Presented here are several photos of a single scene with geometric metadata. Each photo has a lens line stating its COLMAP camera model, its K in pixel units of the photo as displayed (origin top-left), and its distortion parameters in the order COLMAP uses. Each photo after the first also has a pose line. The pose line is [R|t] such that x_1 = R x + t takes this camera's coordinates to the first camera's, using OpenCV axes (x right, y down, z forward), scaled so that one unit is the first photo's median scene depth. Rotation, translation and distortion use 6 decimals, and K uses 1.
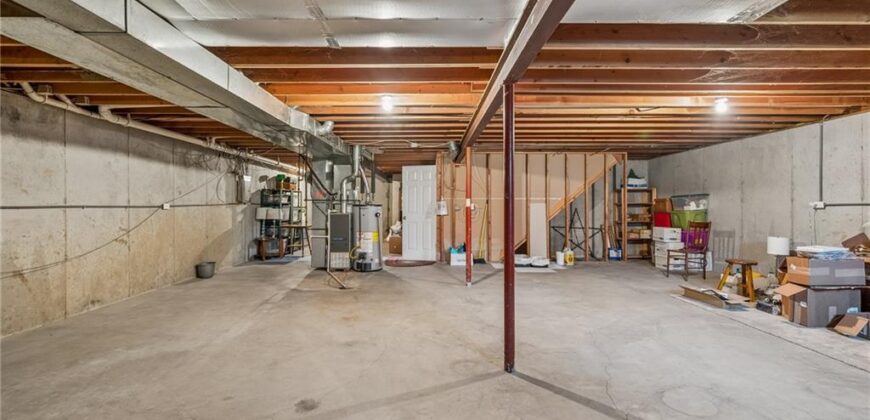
lens RADIAL K [[384.5, 0, 435.0], [0, 384.5, 210.0], [0, 0, 1]] dist [0.000398, 0.000177]
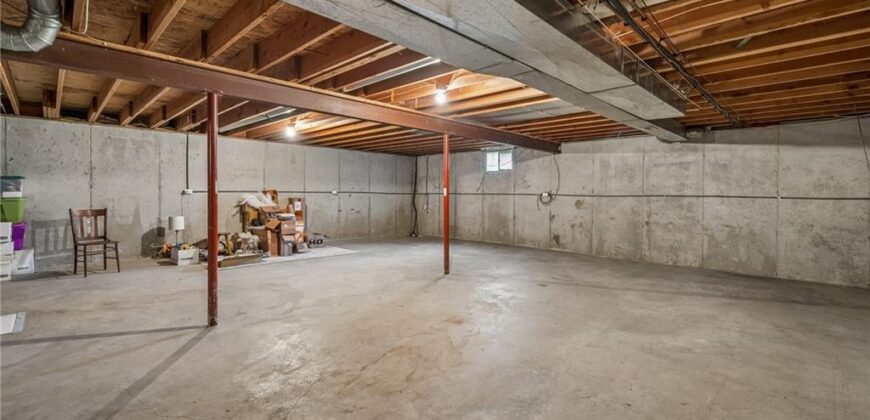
lens RADIAL K [[381.2, 0, 440.4], [0, 381.2, 194.0], [0, 0, 1]] dist [0.000600, 0.000071]
pose [[-0.704878, -0.002899, 0.709323, -0.915452], [0.004102, 0.999958, 0.008164, -0.016996], [-0.709317, 0.008664, -0.704837, 1.840580]]
